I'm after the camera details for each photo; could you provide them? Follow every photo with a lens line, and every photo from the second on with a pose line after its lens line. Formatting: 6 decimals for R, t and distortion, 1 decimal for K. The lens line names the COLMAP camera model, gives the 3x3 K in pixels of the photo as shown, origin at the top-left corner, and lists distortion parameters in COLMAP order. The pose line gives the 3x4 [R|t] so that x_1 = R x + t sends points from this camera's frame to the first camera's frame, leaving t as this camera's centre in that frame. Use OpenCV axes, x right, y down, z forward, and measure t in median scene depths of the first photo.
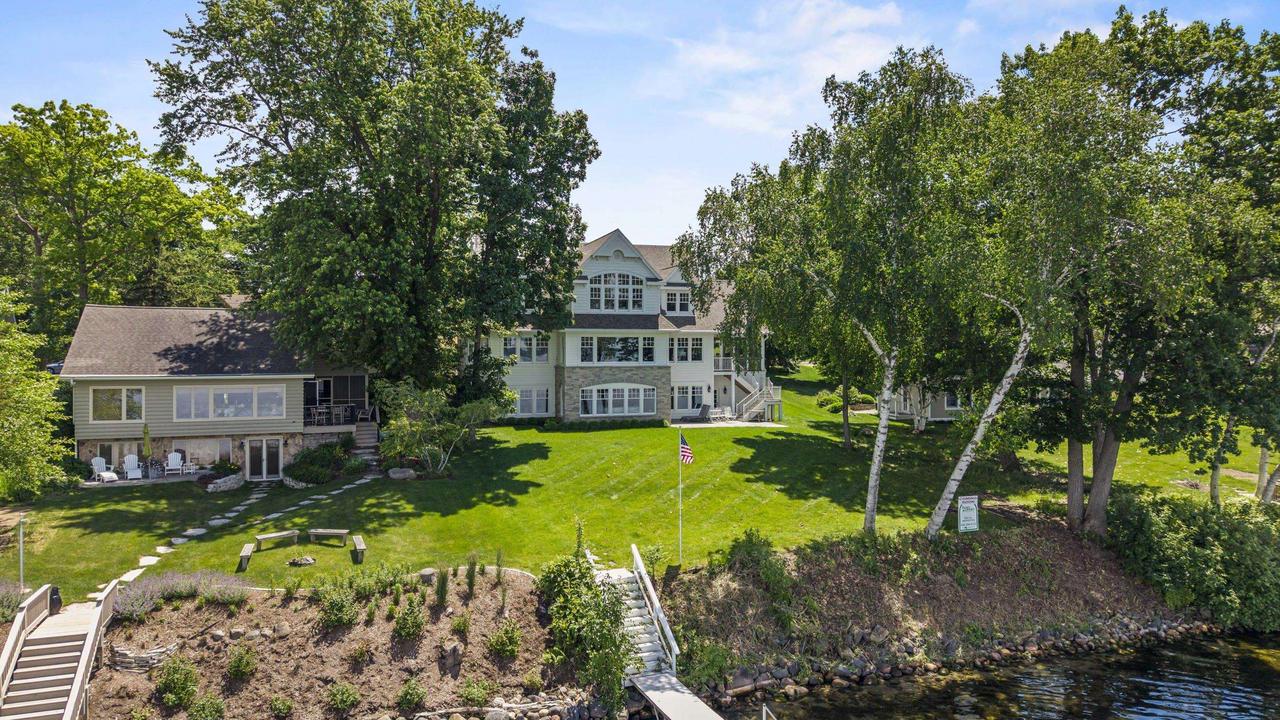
lens RADIAL K [[897.6, 0, 616.0], [0, 897.6, 354.6], [0, 0, 1]] dist [-0.005113, -0.004799]
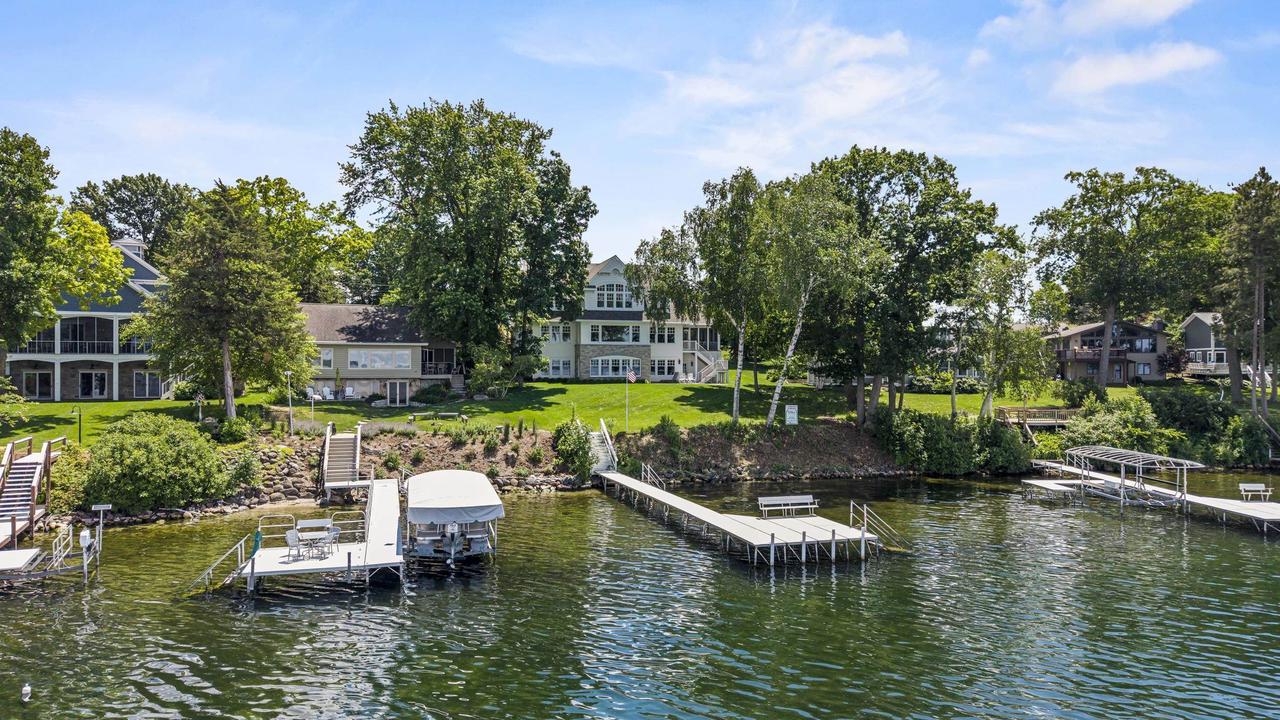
lens RADIAL K [[854.0, 0, 640.0], [0, 854.0, 360.0], [0, 0, 1]] dist [0.002051, -0.001756]
pose [[0.999795, 0.001897, -0.020147, 0.095567], [-0.001997, 0.999986, -0.004957, 0.060261], [0.020137, 0.004996, 0.999785, -0.598772]]
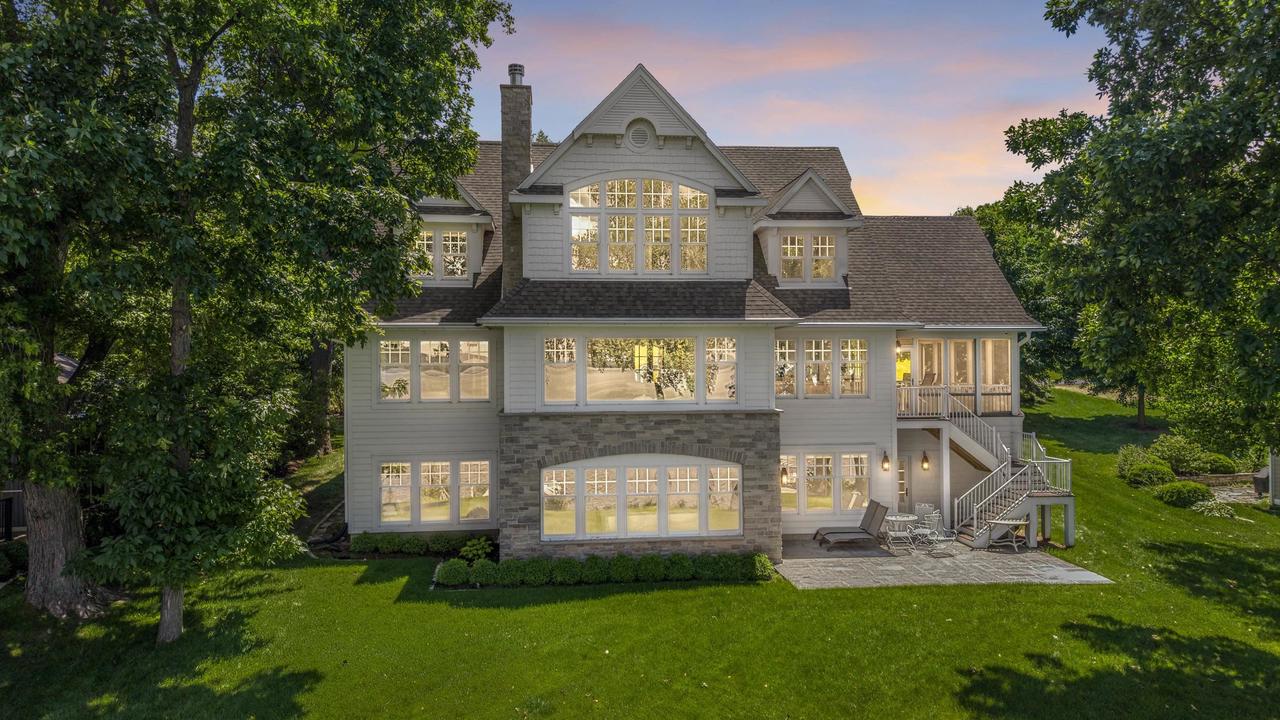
lens RADIAL K [[854.0, 0, 640.0], [0, 854.0, 360.0], [0, 0, 1]] dist [0.002051, -0.001756]
pose [[0.980480, -0.004176, -0.196576, 0.087409], [0.002671, 0.999965, -0.007922, -0.008068], [0.196602, 0.007243, 0.980457, 0.732036]]
